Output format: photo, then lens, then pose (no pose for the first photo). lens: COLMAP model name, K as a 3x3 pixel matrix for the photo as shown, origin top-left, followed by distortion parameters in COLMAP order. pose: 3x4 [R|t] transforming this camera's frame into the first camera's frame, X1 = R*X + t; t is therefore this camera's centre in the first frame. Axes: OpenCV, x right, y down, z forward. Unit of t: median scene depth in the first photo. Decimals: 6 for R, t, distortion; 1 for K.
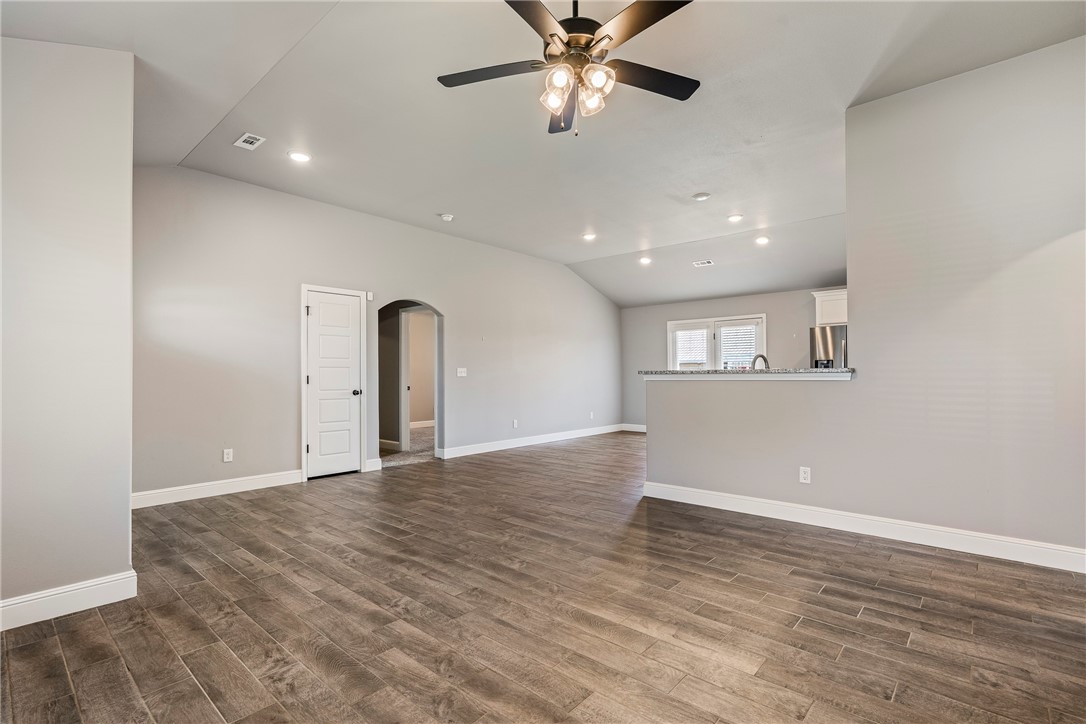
lens RADIAL K [[498.2, 0, 551.8], [0, 498.2, 372.7], [0, 0, 1]] dist [-0.002344, 0.000787]
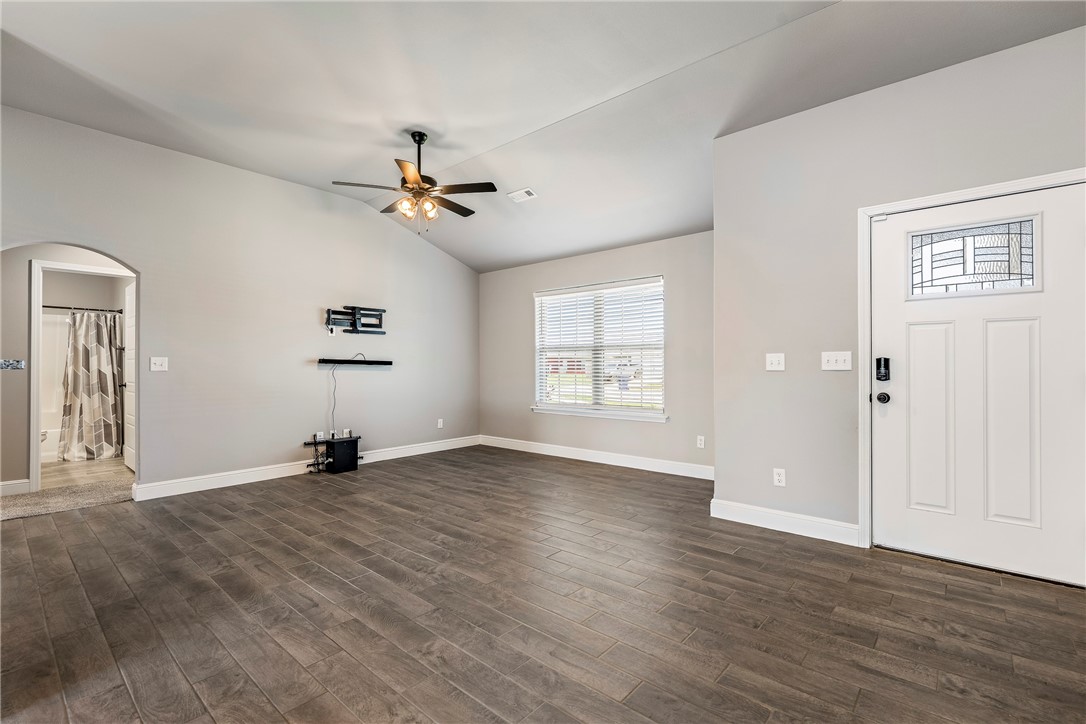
lens RADIAL K [[498.2, 0, 529.8], [0, 498.2, 359.8], [0, 0, 1]] dist [-0.002344, 0.000787]
pose [[-0.999226, 0.008266, 0.038453, -0.317431], [0.007841, 0.999906, -0.011213, 0.006681], [-0.038542, -0.010903, -0.999197, 2.114989]]
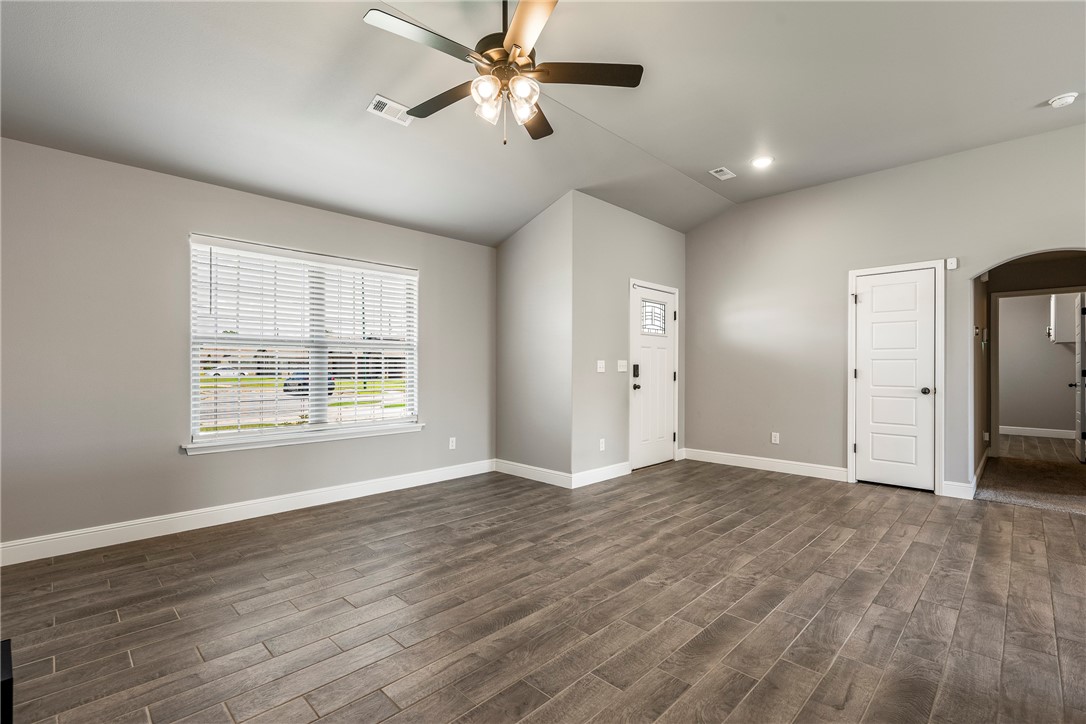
lens RADIAL K [[498.2, 0, 541.7], [0, 498.2, 365.6], [0, 0, 1]] dist [-0.002344, 0.000787]
pose [[-0.066774, 0.000348, -0.997768, 0.839360], [-0.000659, 1.000000, 0.000392, 0.000083], [0.997768, 0.000683, -0.066774, 0.868039]]
